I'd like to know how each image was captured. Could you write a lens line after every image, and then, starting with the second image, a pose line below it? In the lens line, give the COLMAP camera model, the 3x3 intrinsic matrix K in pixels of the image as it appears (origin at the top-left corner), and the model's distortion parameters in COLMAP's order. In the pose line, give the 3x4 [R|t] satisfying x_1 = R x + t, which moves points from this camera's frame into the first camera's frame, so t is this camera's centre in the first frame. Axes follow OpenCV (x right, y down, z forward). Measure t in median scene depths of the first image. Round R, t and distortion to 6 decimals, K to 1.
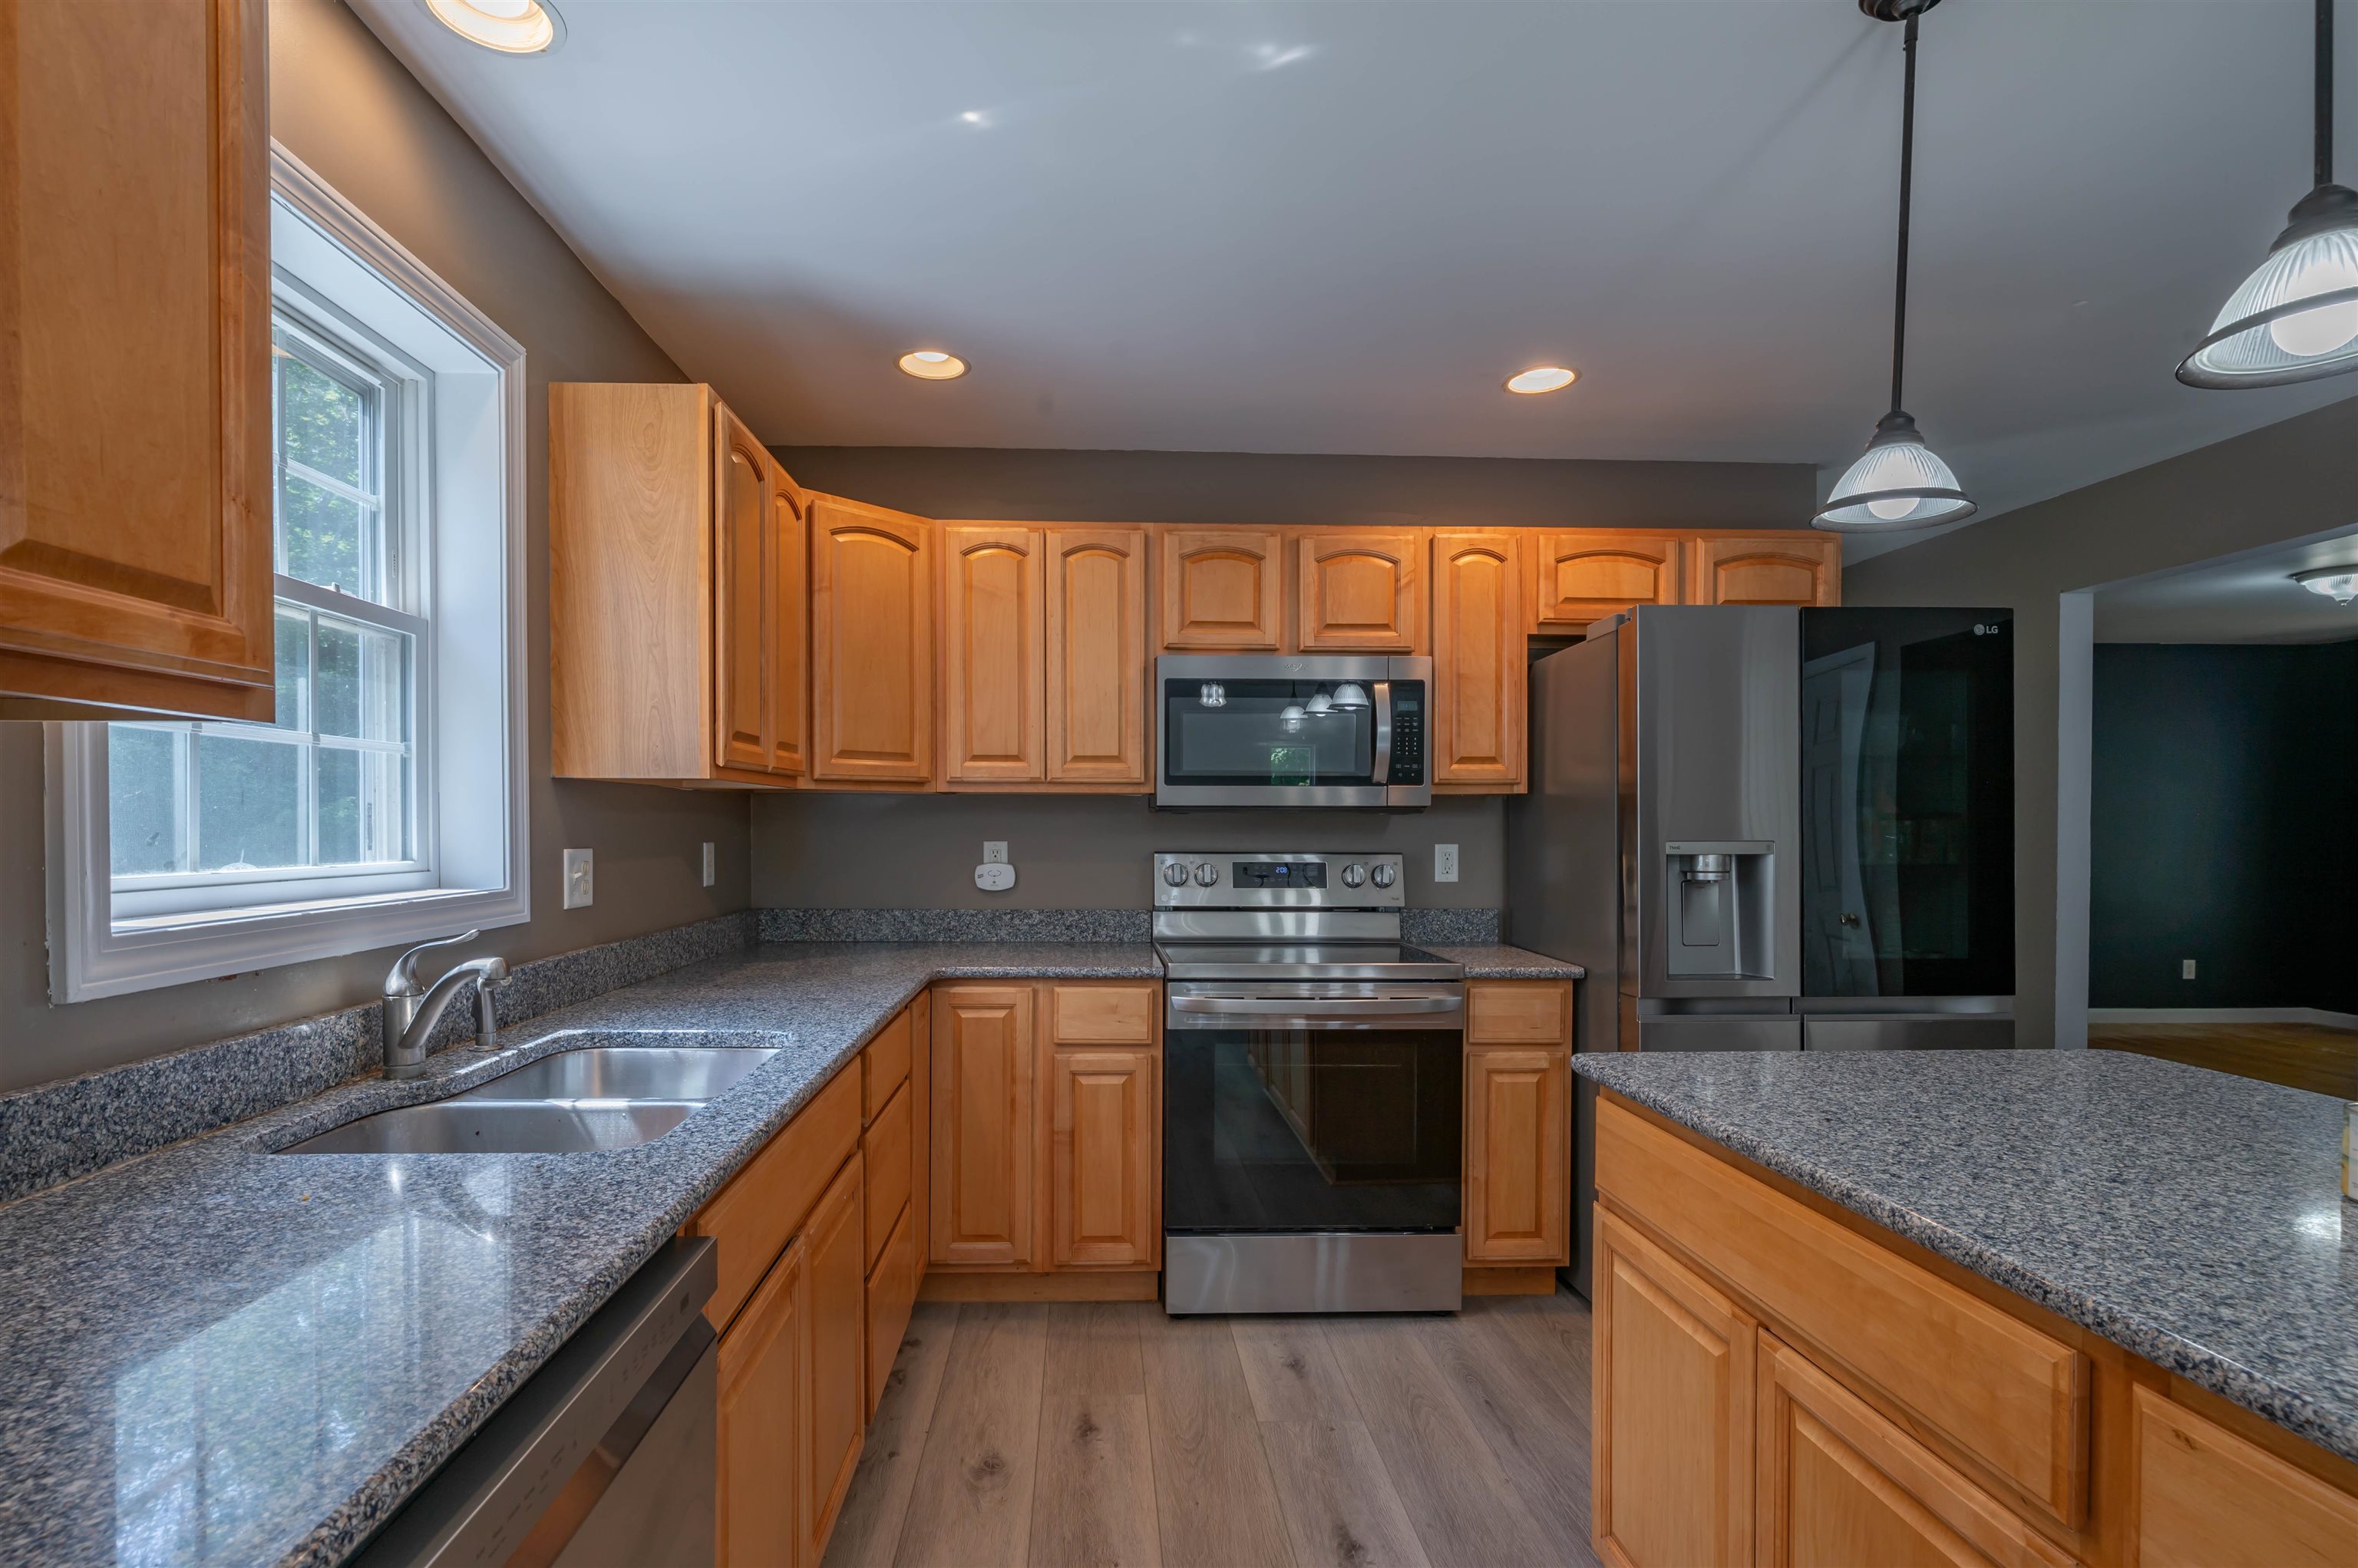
lens RADIAL K [[1142.0, 0, 1124.8], [0, 1142.0, 840.2], [0, 0, 1]] dist [-0.000320, 0.000041]
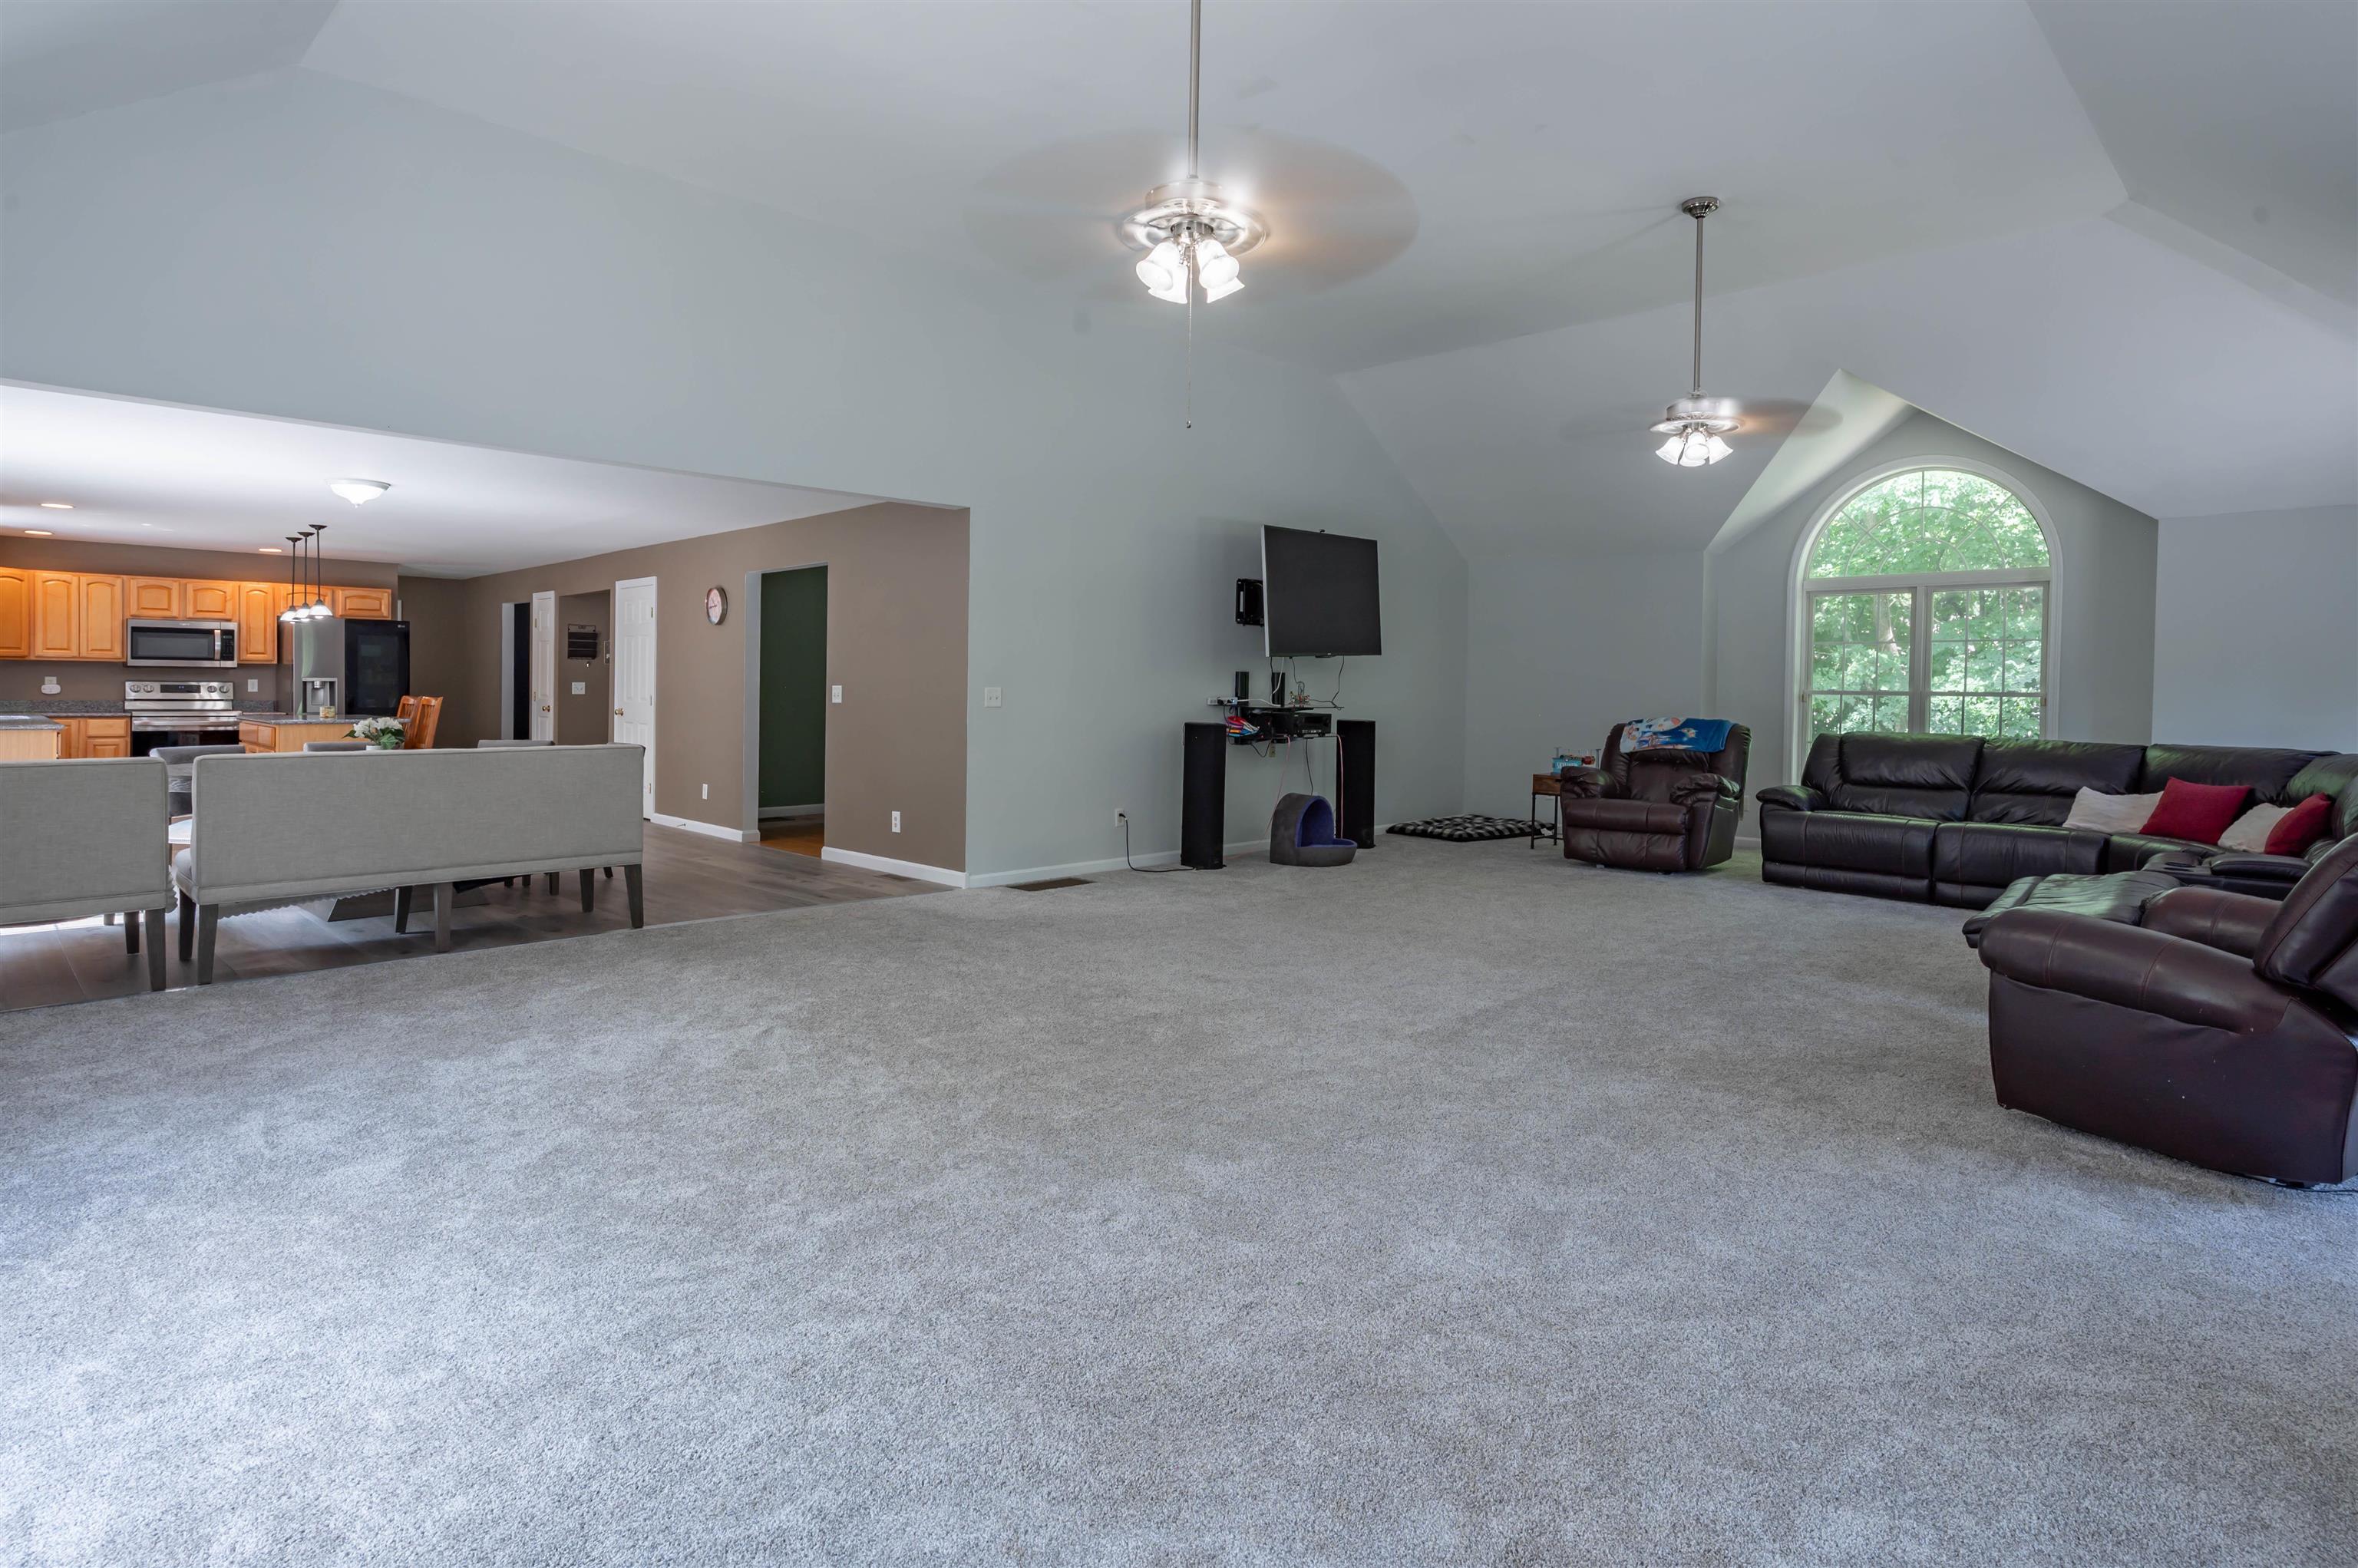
lens RADIAL K [[1222.7, 0, 1195.3], [0, 1222.7, 700.3], [0, 0, 1]] dist [0.000181, 0.003044]
pose [[0.713515, -0.000735, 0.700639, -0.244968], [-0.000252, 0.999999, 0.001305, 0.062626], [-0.700639, -0.001107, 0.713515, -3.579504]]
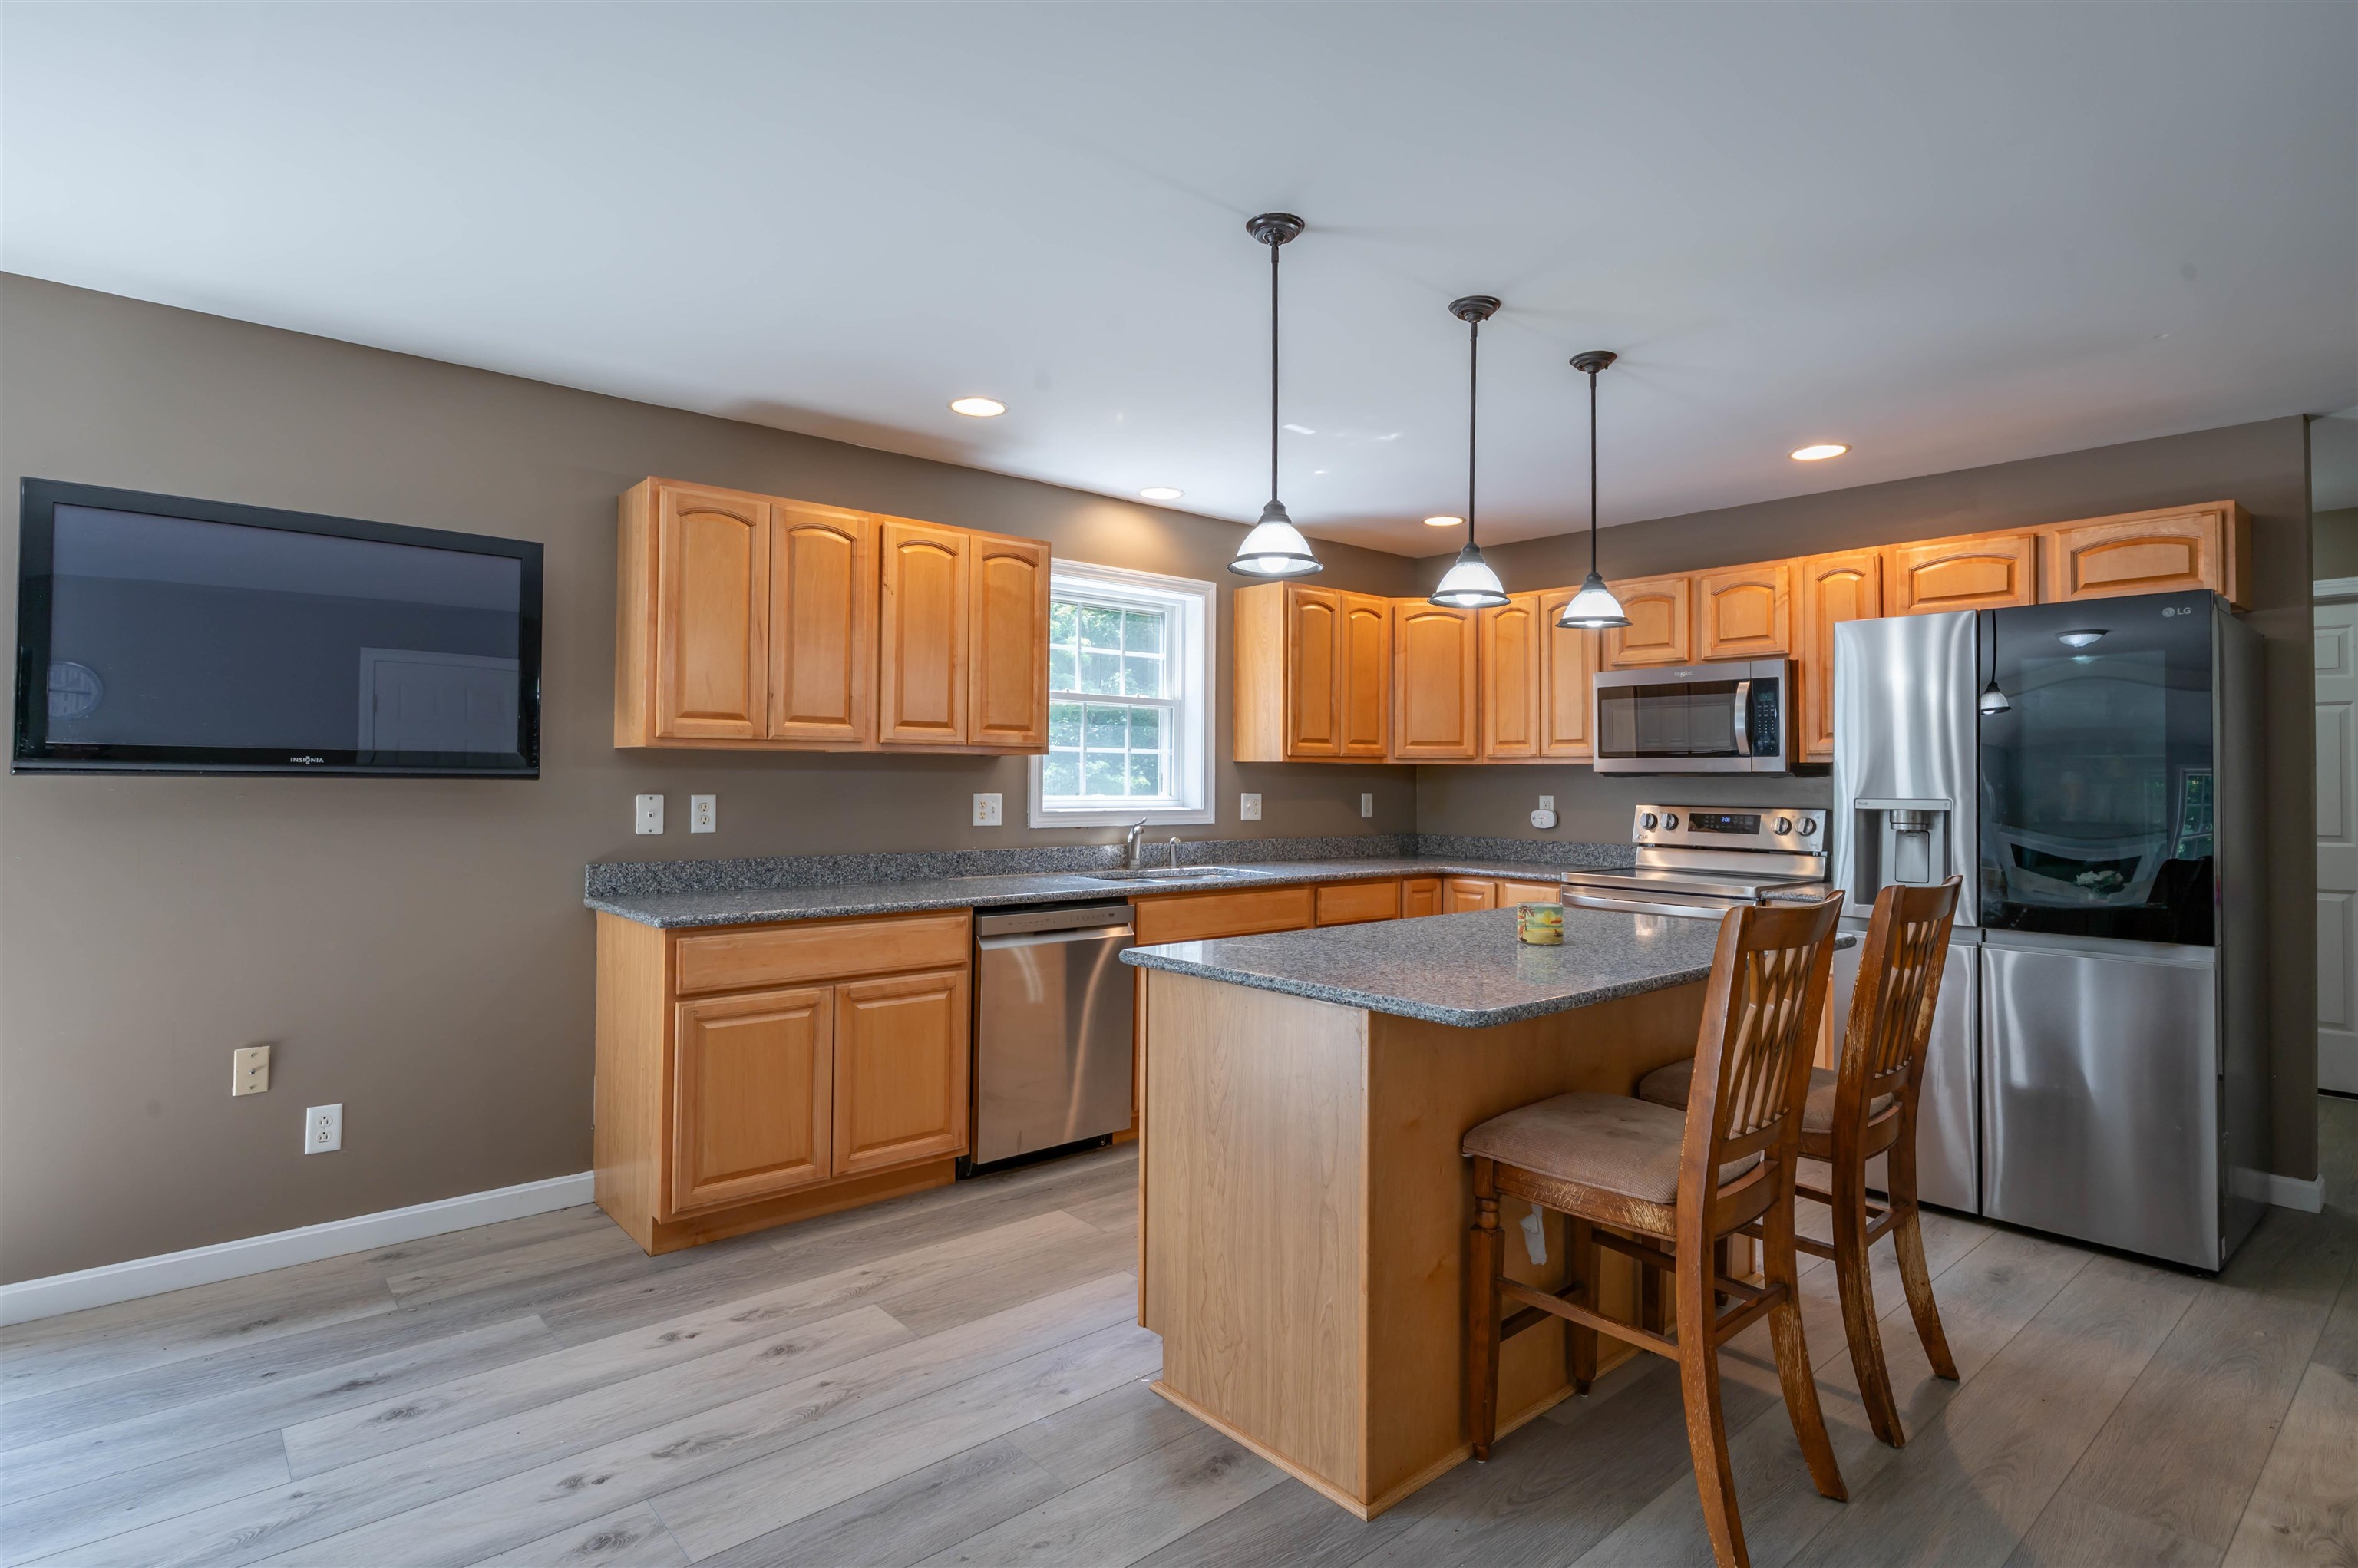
lens RADIAL K [[1196.0, 0, 1206.8], [0, 1196.0, 758.2], [0, 0, 1]] dist [-0.002788, 0.000240]
pose [[0.645440, -0.011631, -0.763723, 0.904475], [-0.016286, 0.999447, -0.028985, 0.005389], [0.763638, 0.031146, 0.644893, -0.405499]]
